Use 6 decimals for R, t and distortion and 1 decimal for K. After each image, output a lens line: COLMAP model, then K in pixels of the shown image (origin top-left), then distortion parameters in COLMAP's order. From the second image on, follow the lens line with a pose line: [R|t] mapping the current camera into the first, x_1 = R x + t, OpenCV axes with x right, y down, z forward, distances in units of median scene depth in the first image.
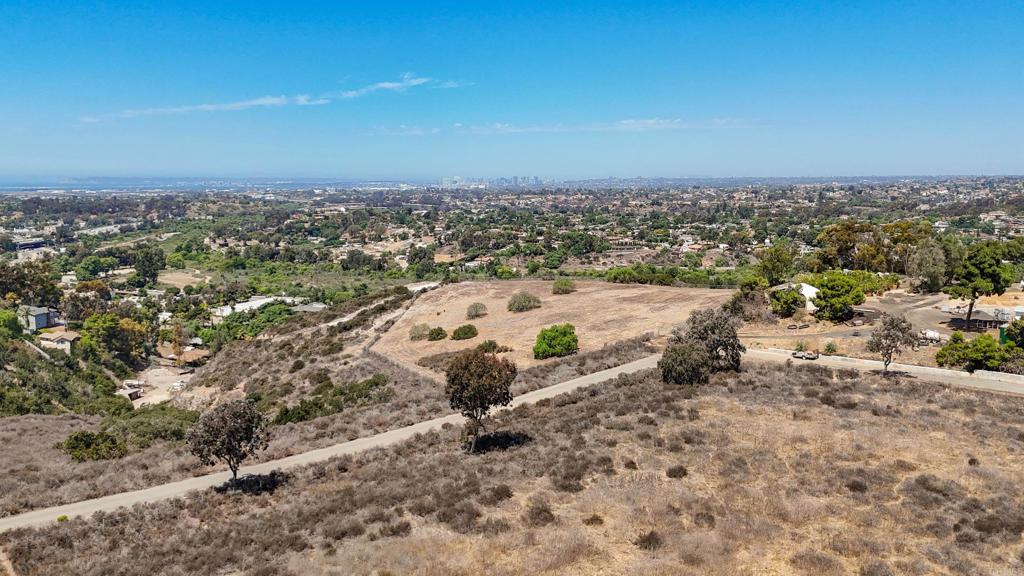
lens RADIAL K [[800.4, 0, 512.0], [0, 800.4, 288.0], [0, 0, 1]] dist [0.106943, -0.150294]
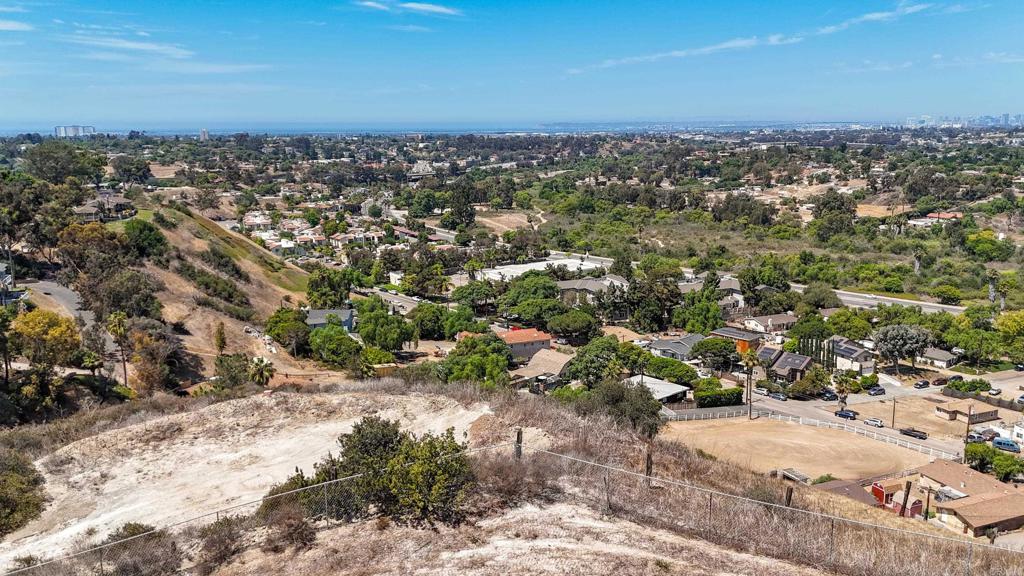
lens RADIAL K [[772.0, 0, 501.0], [0, 772.0, 318.8], [0, 0, 1]] dist [0.088900, -0.084508]
pose [[0.852817, 0.123519, -0.507391, -0.006882], [-0.066479, 0.989398, 0.129123, -0.010938], [0.517961, -0.076387, 0.851987, 0.250986]]
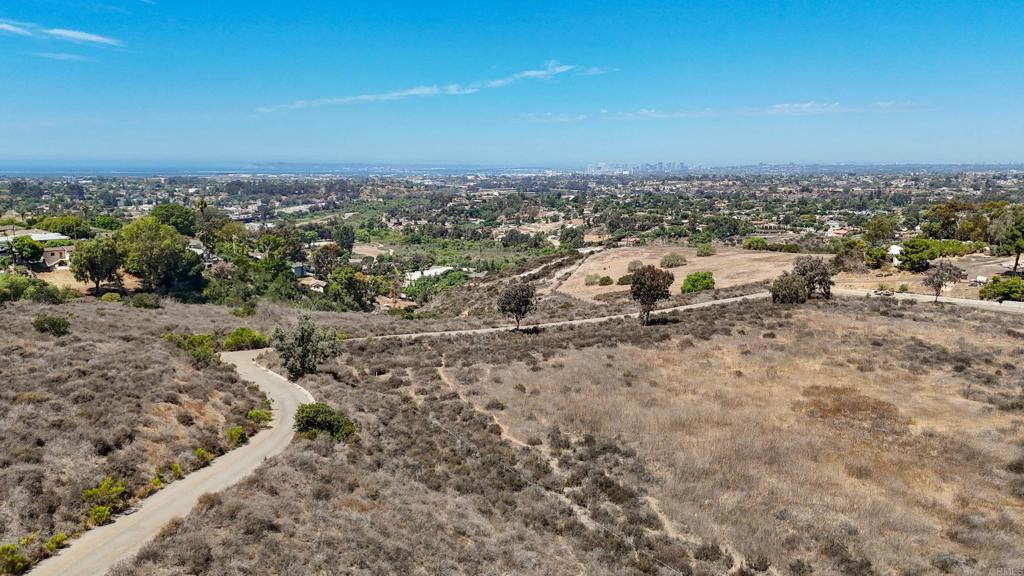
lens RADIAL K [[787.1, 0, 509.4], [0, 787.1, 293.9], [0, 0, 1]] dist [0.082705, -0.090634]
pose [[0.983530, 0.033456, -0.177623, -0.003659], [-0.028709, 0.999160, 0.029230, 0.009312], [0.178451, -0.023649, 0.983664, -0.066698]]
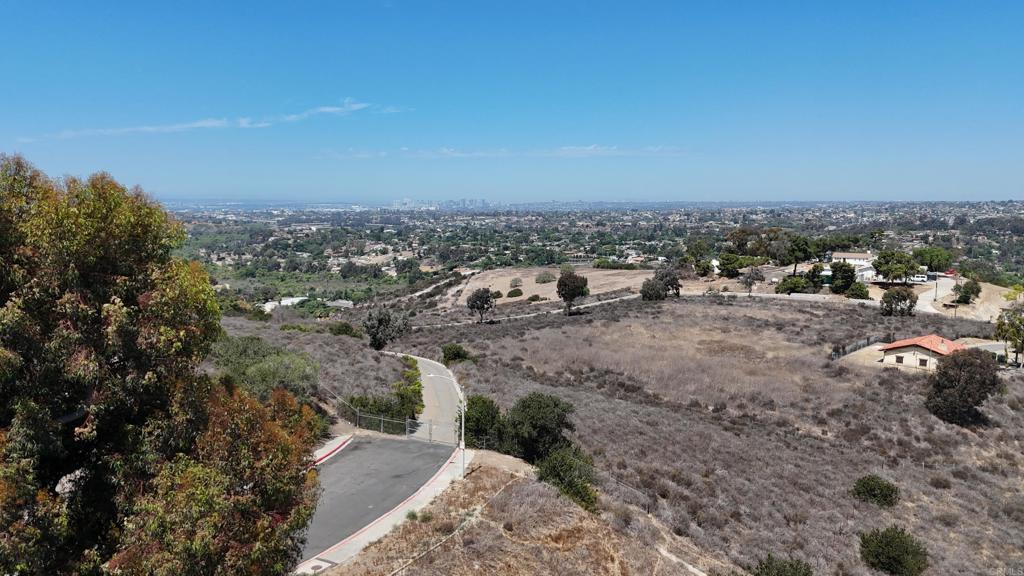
lens RADIAL K [[774.9, 0, 515.7], [0, 774.9, 289.2], [0, 0, 1]] dist [0.093197, -0.115985]
pose [[0.997253, -0.003031, 0.074003, -0.035511], [0.004709, 0.999735, -0.022513, 0.016875], [-0.073915, 0.022799, 0.997004, -0.119246]]
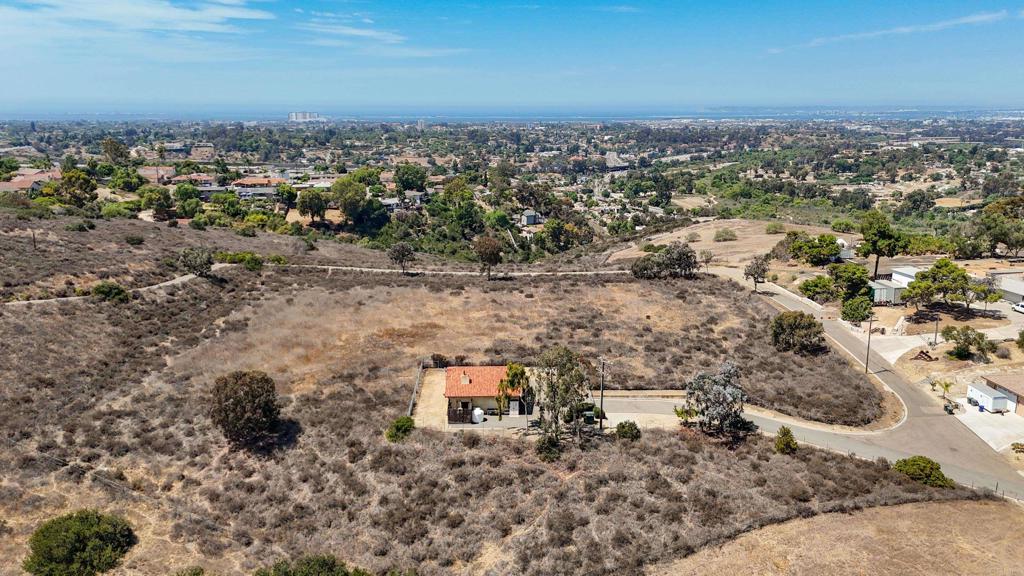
lens RADIAL K [[770.6, 0, 512.0], [0, 770.6, 288.0], [0, 0, 1]] dist [0.088799, -0.100508]
pose [[0.740105, 0.156805, -0.653955, 0.146618], [-0.094296, 0.987026, 0.129951, -0.007698], [0.665848, -0.034512, 0.745289, -0.065350]]
